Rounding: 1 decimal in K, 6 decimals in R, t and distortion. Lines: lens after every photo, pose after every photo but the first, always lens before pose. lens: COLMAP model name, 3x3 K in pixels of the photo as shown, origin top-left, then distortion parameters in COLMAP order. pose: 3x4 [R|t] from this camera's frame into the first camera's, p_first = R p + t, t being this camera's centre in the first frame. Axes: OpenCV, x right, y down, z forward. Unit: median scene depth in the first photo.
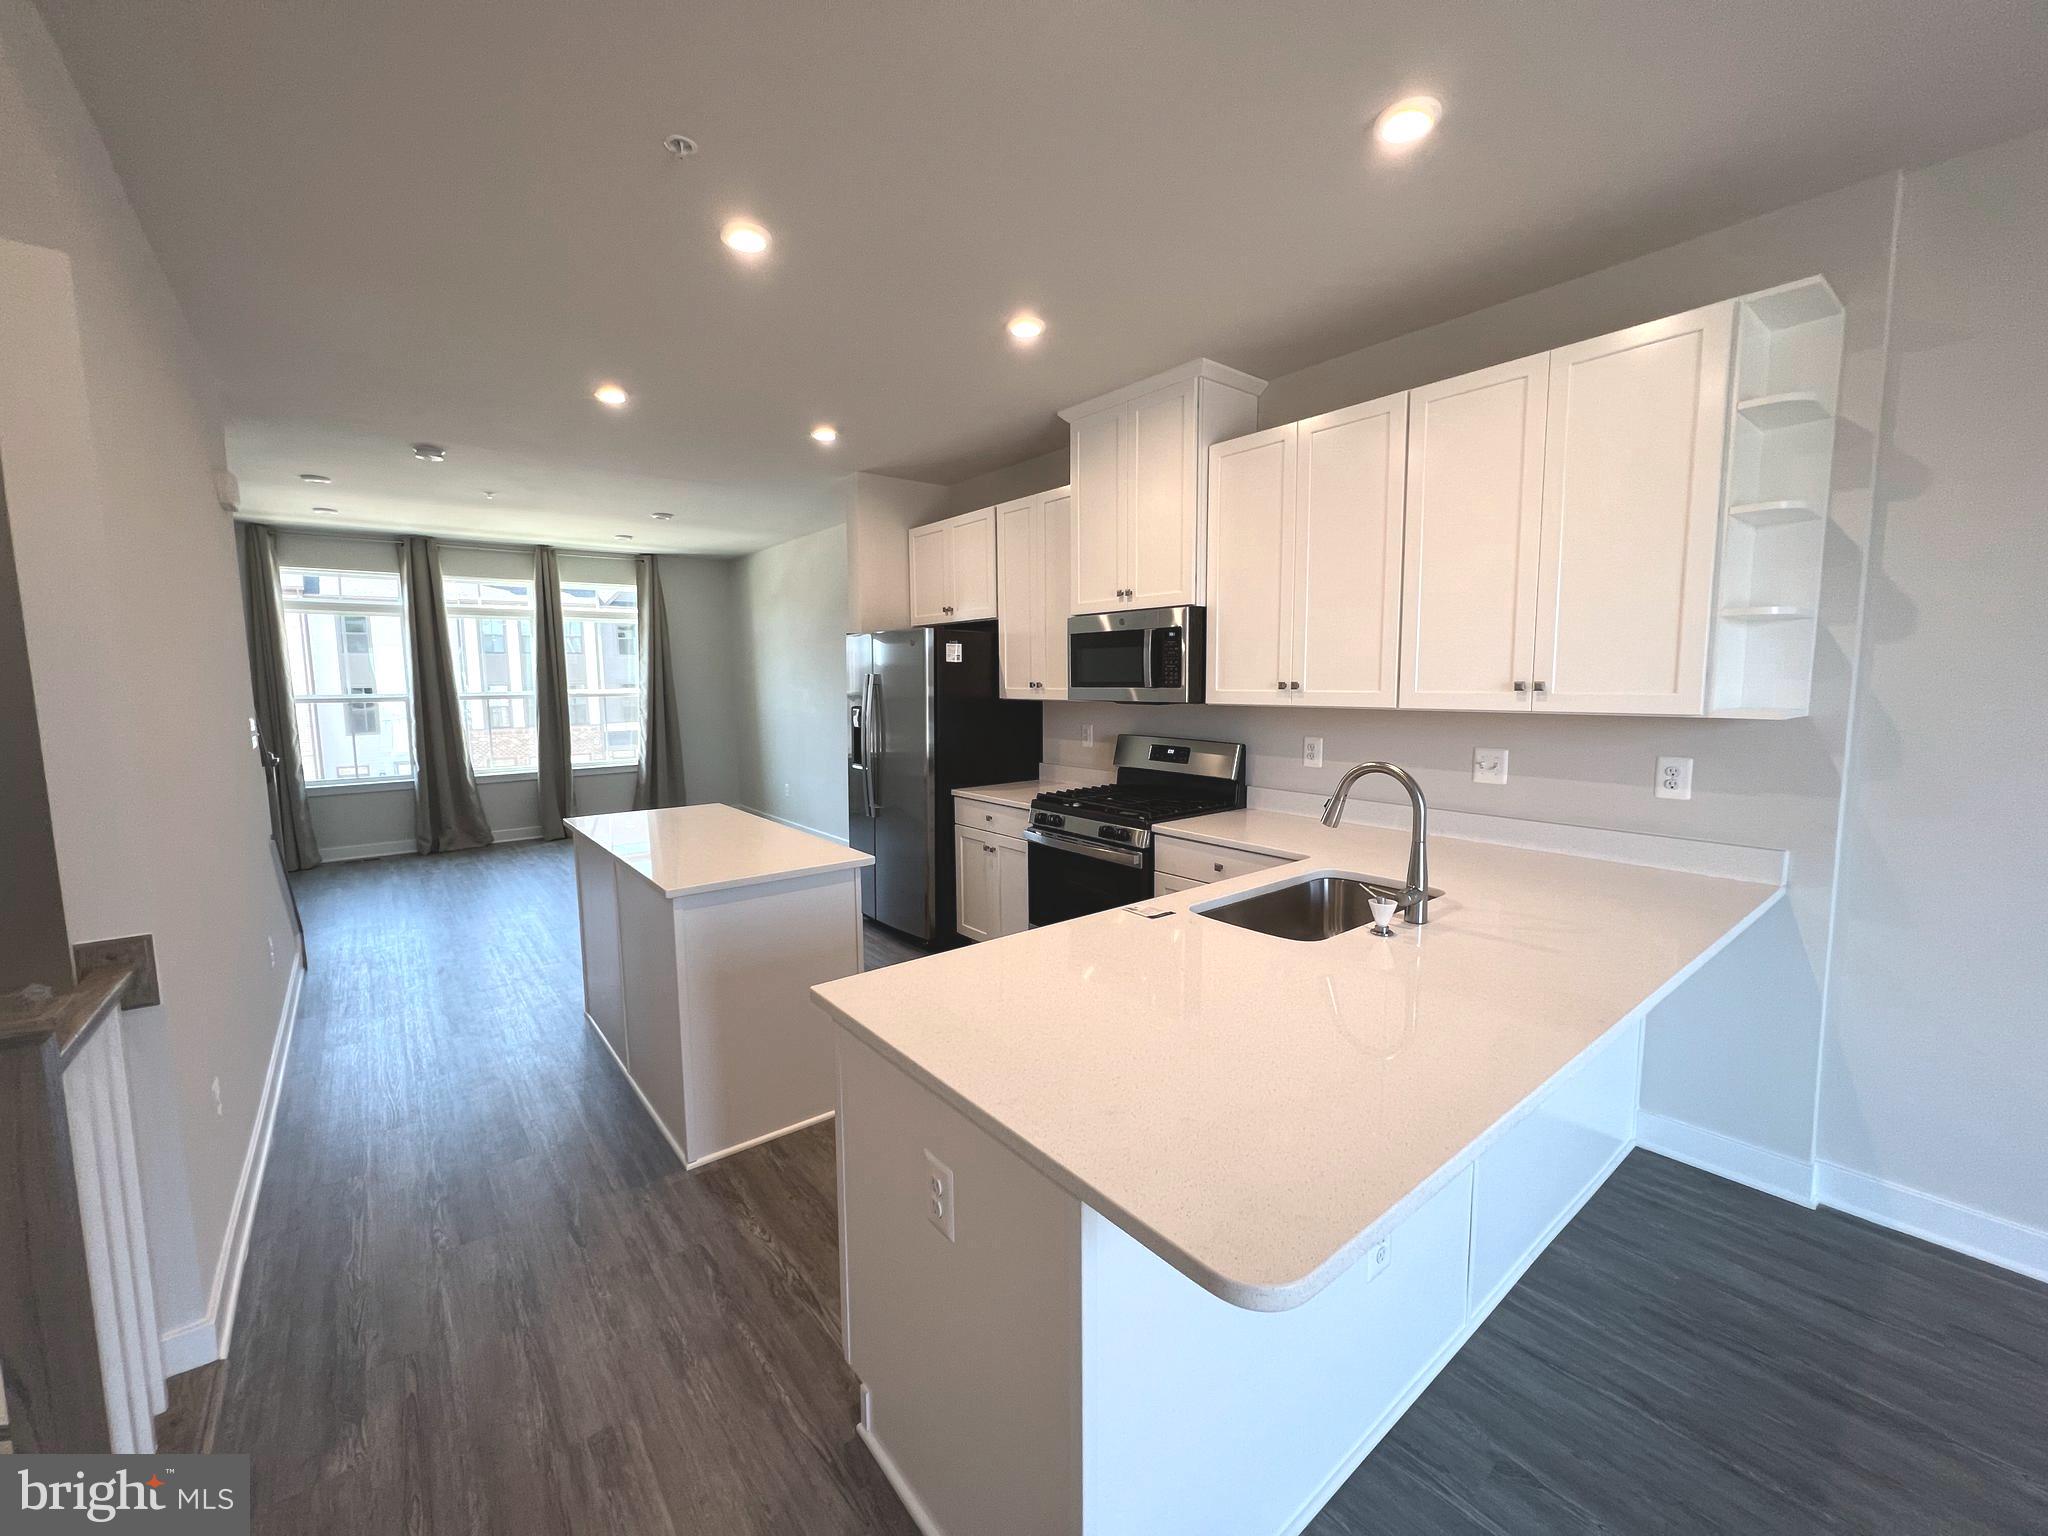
lens RADIAL K [[821.1, 0, 1024.3], [0, 821.1, 764.0], [0, 0, 1]] dist [-0.003144, 0.000702]
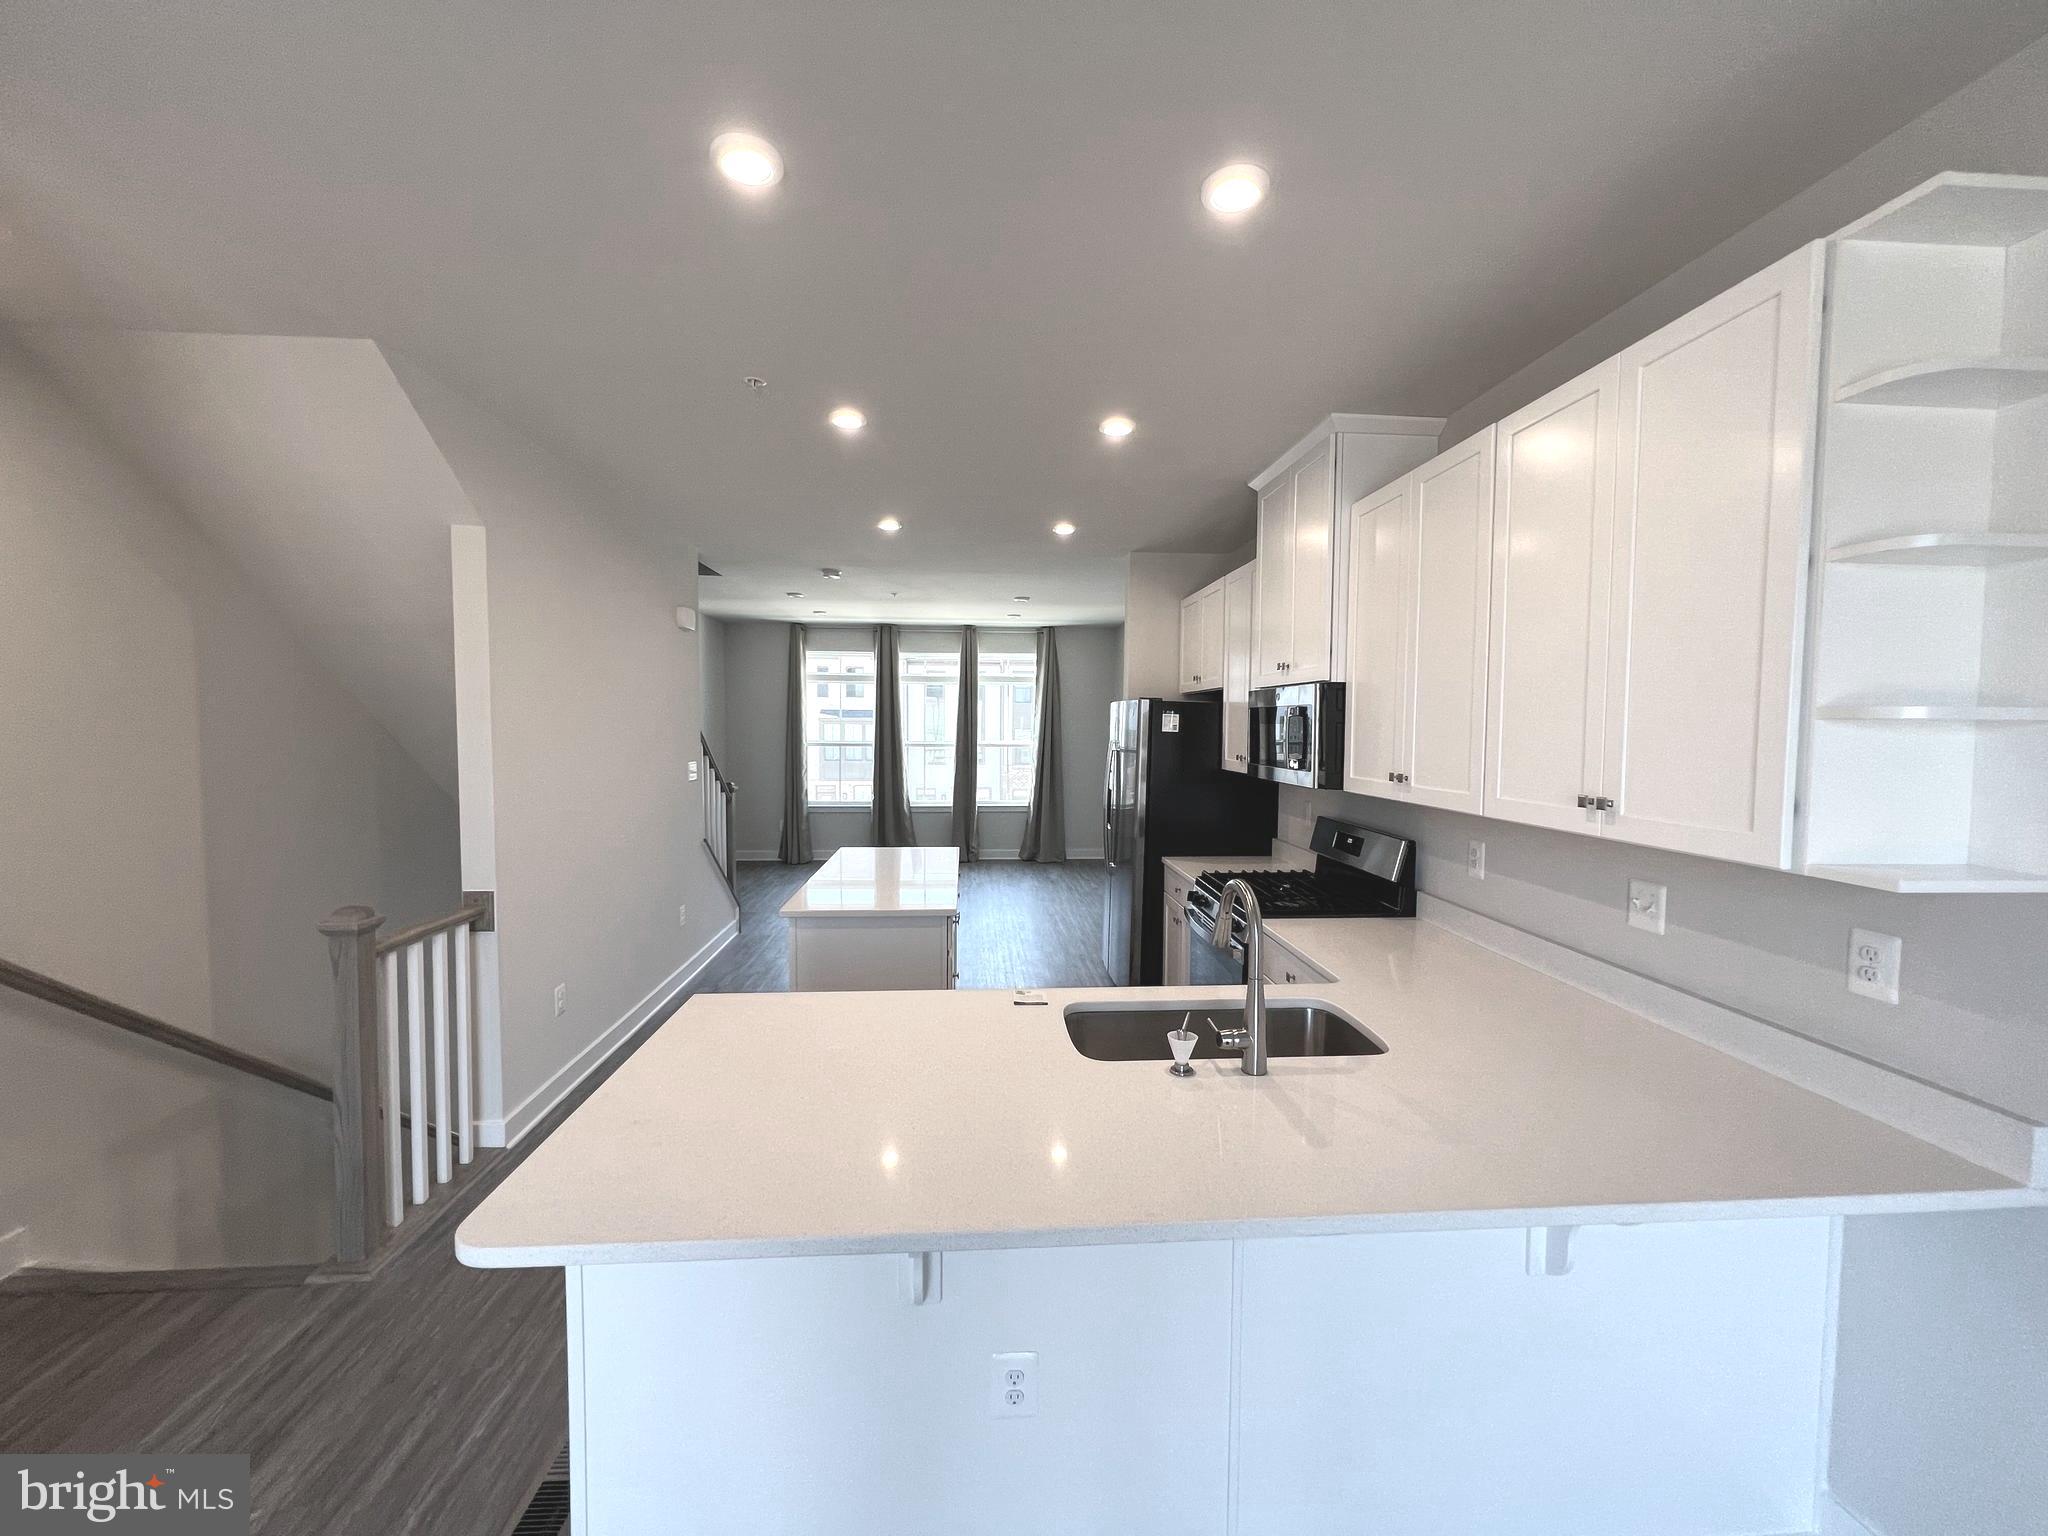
lens RADIAL K [[821.1, 0, 1024.3], [0, 821.1, 764.0], [0, 0, 1]] dist [-0.003144, 0.000702]
pose [[0.823544, 0.043708, -0.565566, 0.378879], [-0.075439, 0.996610, -0.032830, -0.041478], [0.562214, 0.069702, 0.824049, 0.068618]]
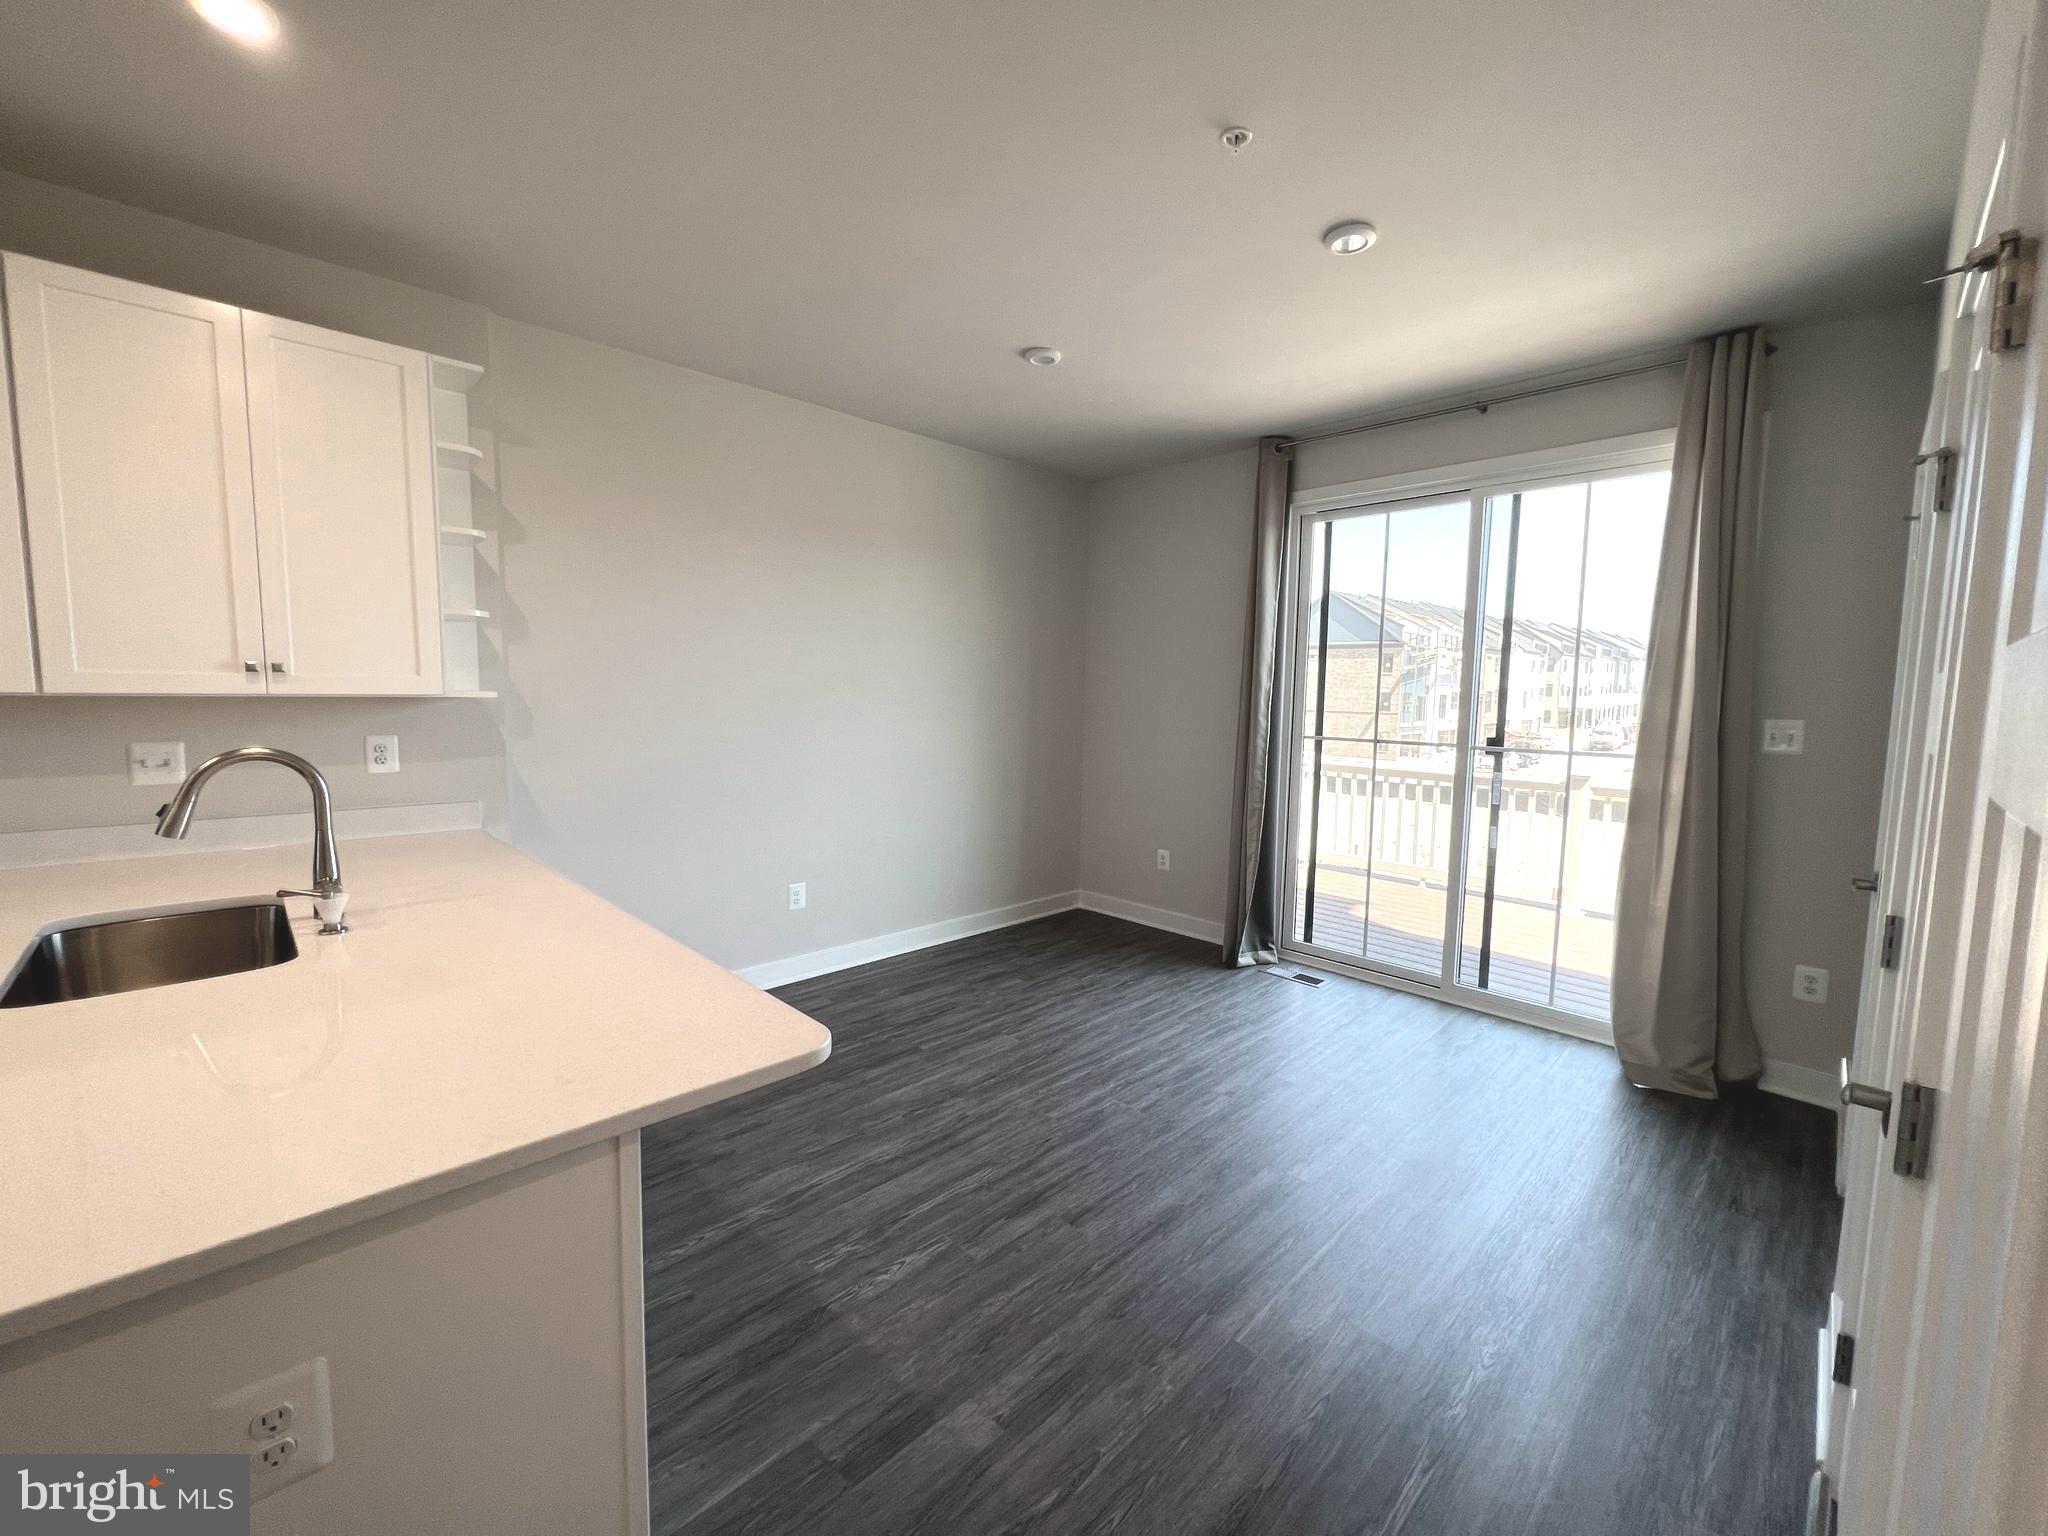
lens RADIAL K [[821.1, 0, 1024.3], [0, 821.1, 764.0], [0, 0, 1]] dist [-0.003144, 0.000702]
pose [[-0.101940, -0.082282, 0.991382, -0.251646], [0.089249, 0.991798, 0.091494, 0.003976], [-0.990779, 0.097807, -0.093760, 0.150074]]
